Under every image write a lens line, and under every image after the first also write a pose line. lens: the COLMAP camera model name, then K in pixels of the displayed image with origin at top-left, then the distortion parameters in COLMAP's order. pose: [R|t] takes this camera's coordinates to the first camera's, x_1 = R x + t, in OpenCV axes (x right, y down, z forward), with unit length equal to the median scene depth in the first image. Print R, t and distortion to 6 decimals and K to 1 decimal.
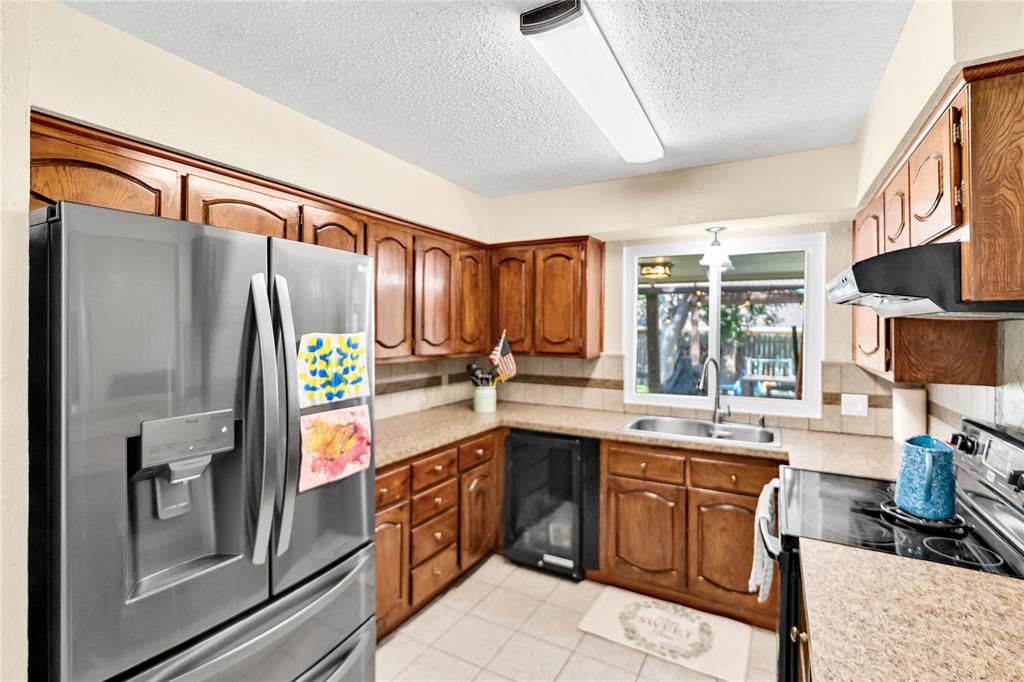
lens RADIAL K [[472.9, 0, 513.6], [0, 472.9, 328.9], [0, 0, 1]] dist [-0.000740, 0.000114]
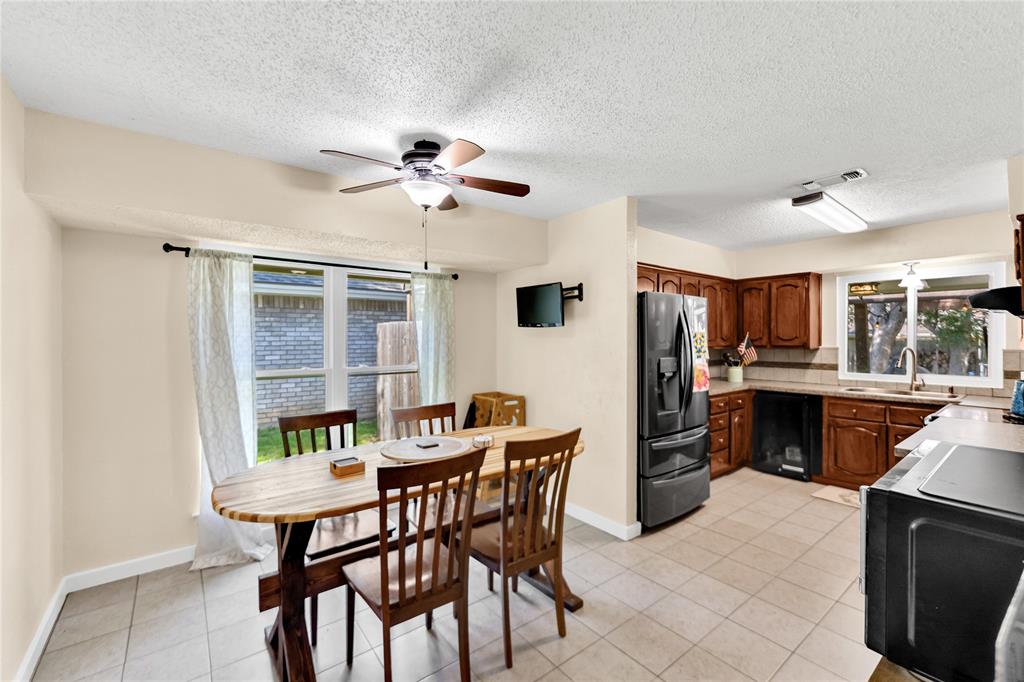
lens RADIAL K [[428.2, 0, 516.6], [0, 428.2, 339.2], [0, 0, 1]] dist [0.001607, 0.000297]
pose [[0.923543, -0.008086, -0.383410, -0.228703], [0.007473, 0.999967, -0.003089, 0.029063], [0.383422, -0.000012, 0.923573, -0.798483]]
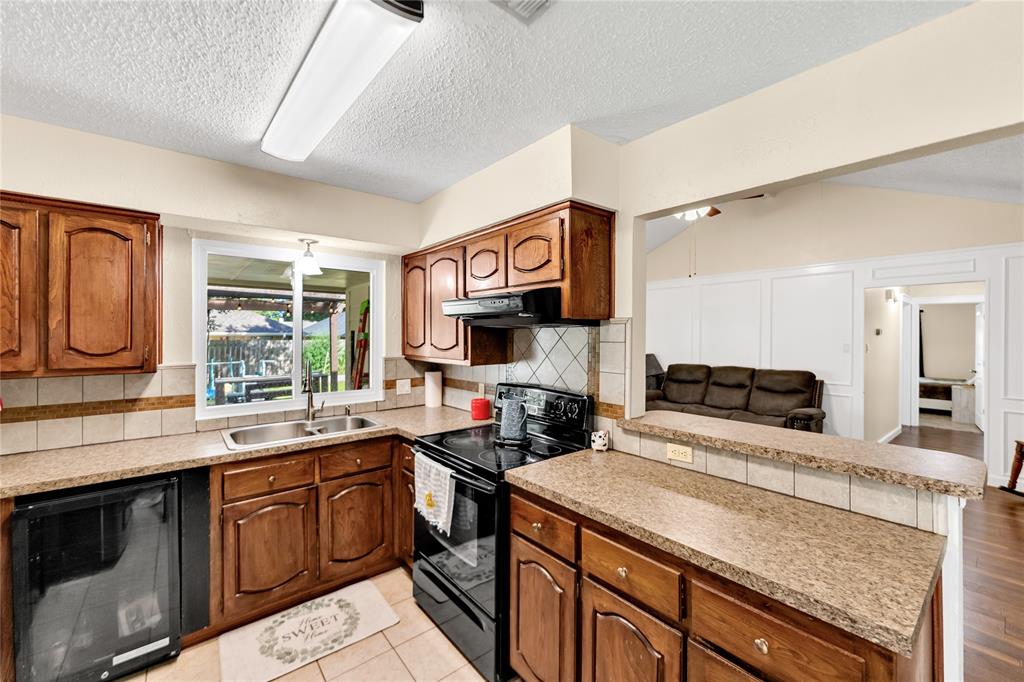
lens RADIAL K [[411.8, 0, 508.0], [0, 411.8, 335.7], [0, 0, 1]] dist [0.006116, 0.000152]
pose [[0.374827, -0.009932, 0.927042, -0.289348], [0.004490, 0.999950, 0.008898, -0.001589], [-0.927084, 0.000827, 0.374853, 0.234628]]
